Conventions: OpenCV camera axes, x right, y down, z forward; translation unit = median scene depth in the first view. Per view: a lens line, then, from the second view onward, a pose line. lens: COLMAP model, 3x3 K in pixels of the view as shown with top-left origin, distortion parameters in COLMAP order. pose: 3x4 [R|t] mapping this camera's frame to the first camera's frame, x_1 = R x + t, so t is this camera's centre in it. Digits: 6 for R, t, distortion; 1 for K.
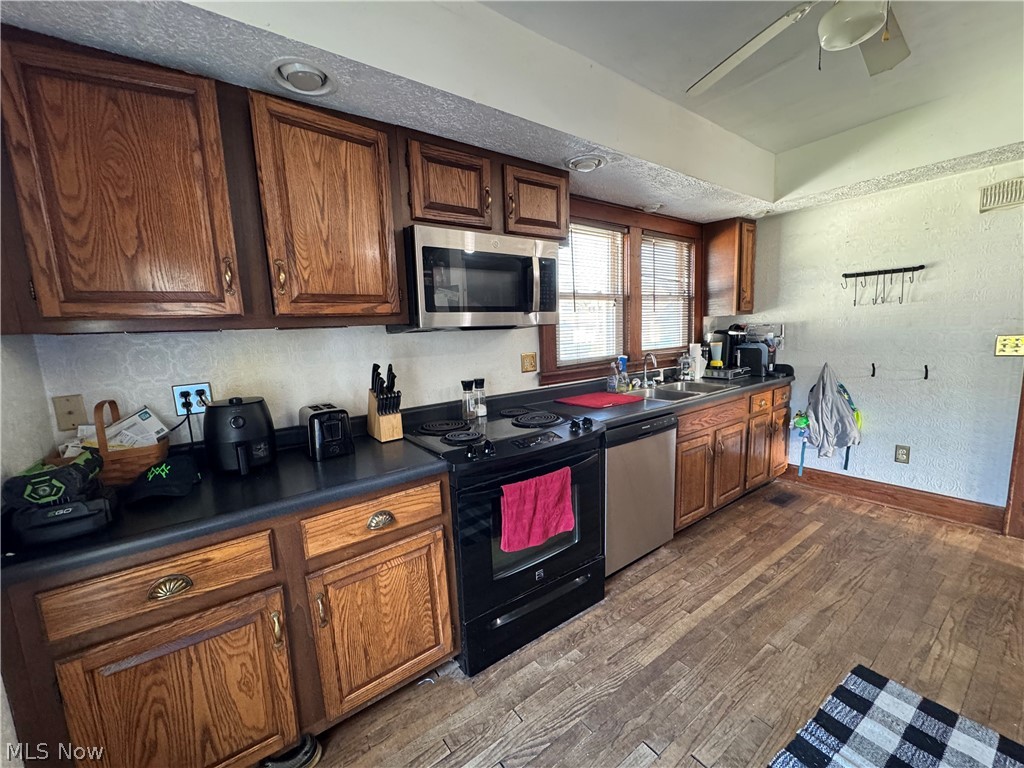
lens RADIAL K [[406.3, 0, 511.9], [0, 406.3, 381.2], [0, 0, 1]] dist [-0.003950, 0.000829]
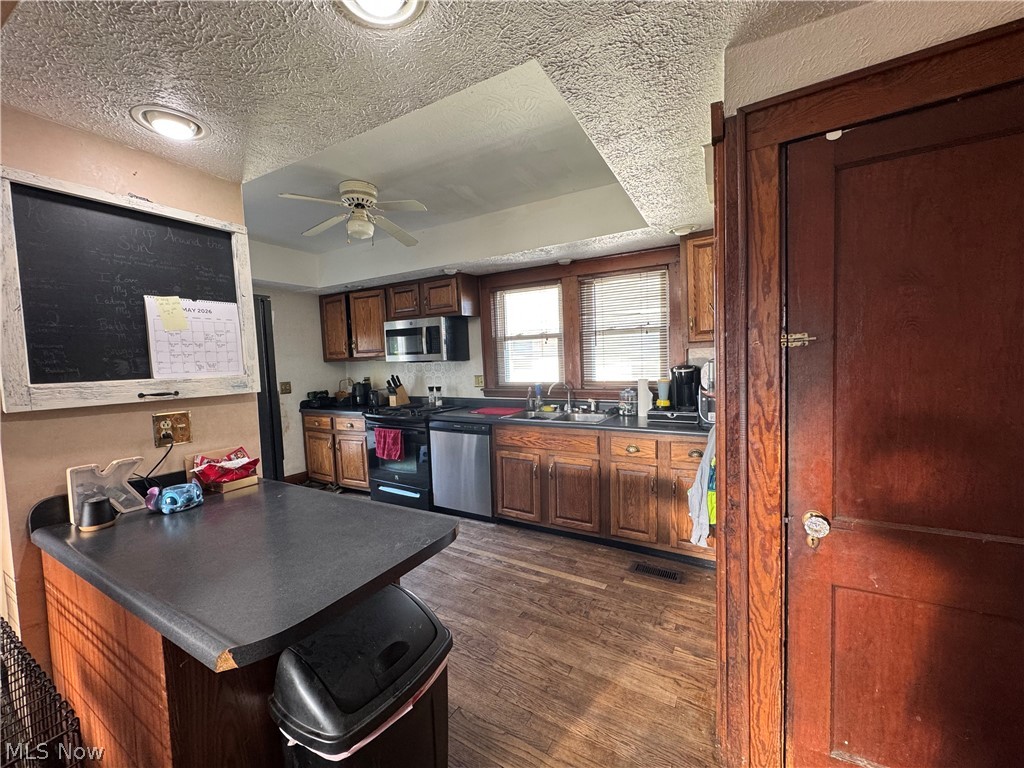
lens RADIAL K [[406.3, 0, 519.9], [0, 406.3, 386.2], [0, 0, 1]] dist [-0.003950, 0.000829]
pose [[0.411157, 0.086889, -0.907414, 1.682349], [-0.103366, 0.993470, 0.048293, -0.129664], [0.905685, 0.073939, 0.417454, 0.495641]]
